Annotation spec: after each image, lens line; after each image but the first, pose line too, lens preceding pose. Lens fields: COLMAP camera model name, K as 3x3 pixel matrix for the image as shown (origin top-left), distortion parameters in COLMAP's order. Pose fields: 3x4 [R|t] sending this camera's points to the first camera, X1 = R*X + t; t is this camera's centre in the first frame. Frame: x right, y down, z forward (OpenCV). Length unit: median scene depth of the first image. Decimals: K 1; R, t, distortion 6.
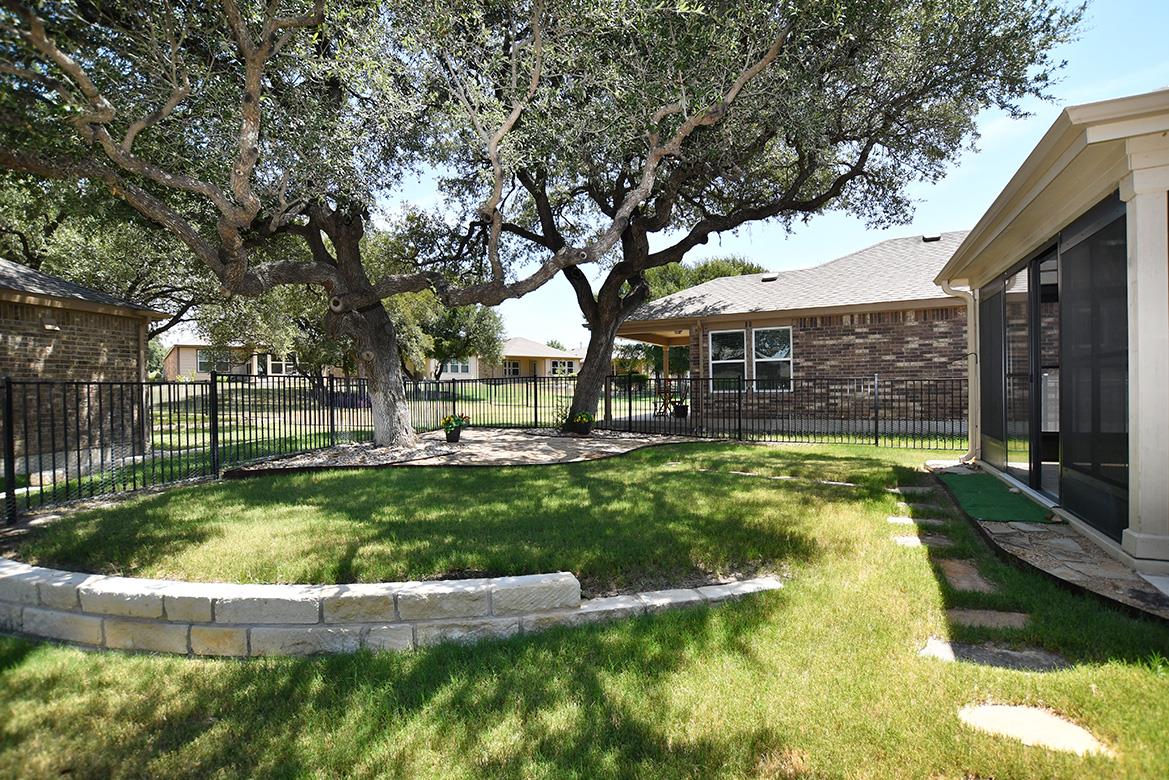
lens RADIAL K [[548.1, 0, 582.2], [0, 548.1, 390.1], [0, 0, 1]] dist [-0.027558, -0.000157]
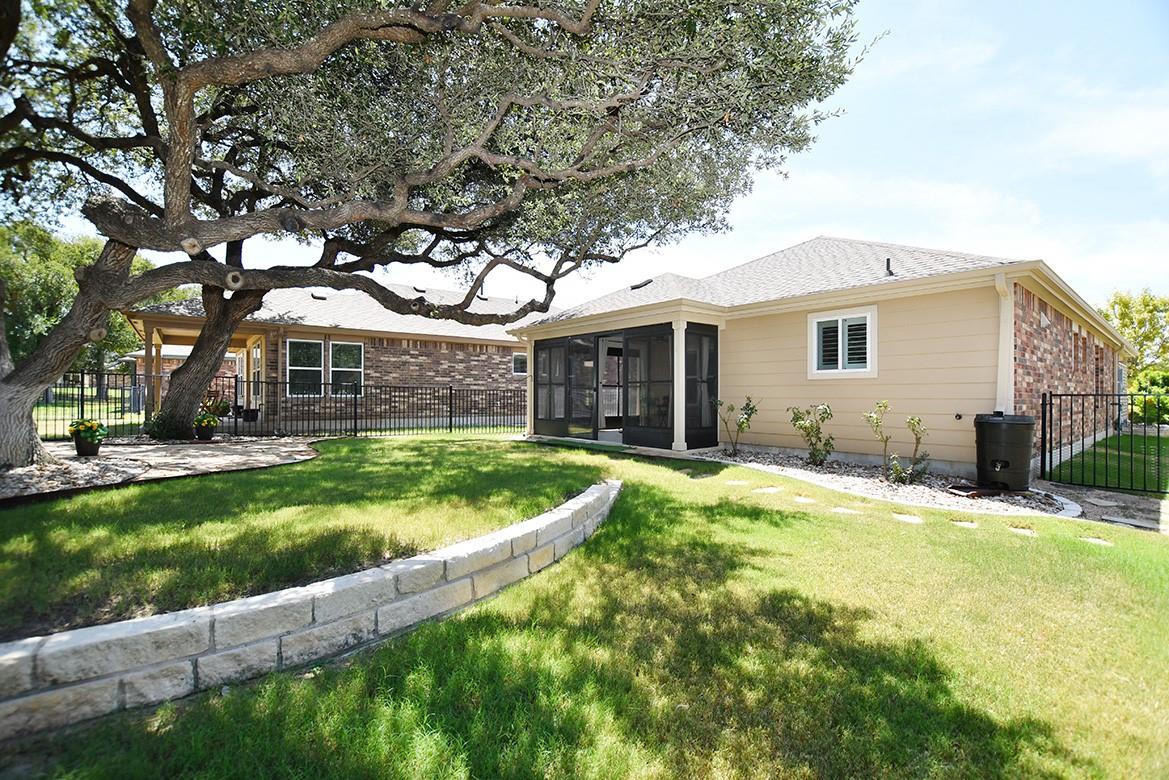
lens RADIAL K [[508.7, 0, 581.3], [0, 508.7, 393.0], [0, 0, 1]] dist [-0.038267, 0.000292]
pose [[0.424190, 0.022026, 0.905305, -0.451984], [-0.009054, 0.999757, -0.020081, 0.013266], [-0.905528, 0.000321, 0.424287, 0.080571]]
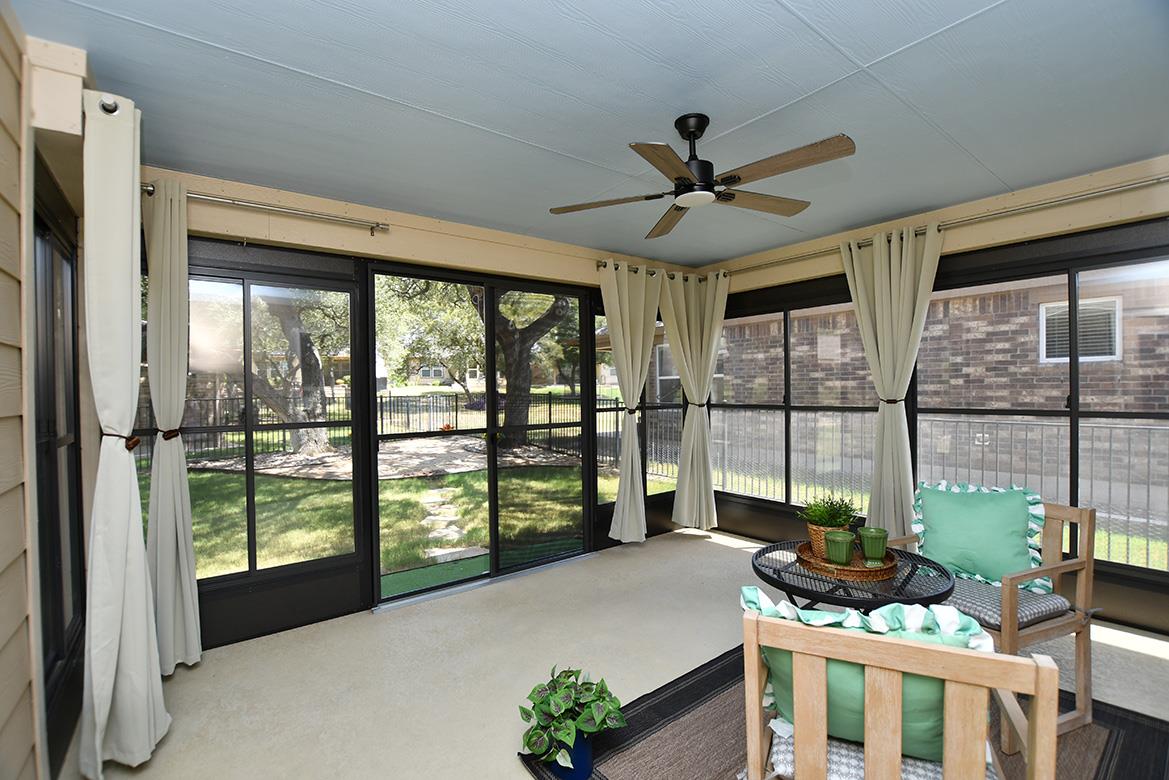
lens RADIAL K [[508.7, 0, 581.3], [0, 508.7, 393.0], [0, 0, 1]] dist [-0.038267, 0.000292]
pose [[0.893800, 0.009176, -0.448372, 0.567755], [-0.005198, 0.999935, 0.010102, -0.037989], [0.448435, -0.006699, 0.893790, 0.185637]]
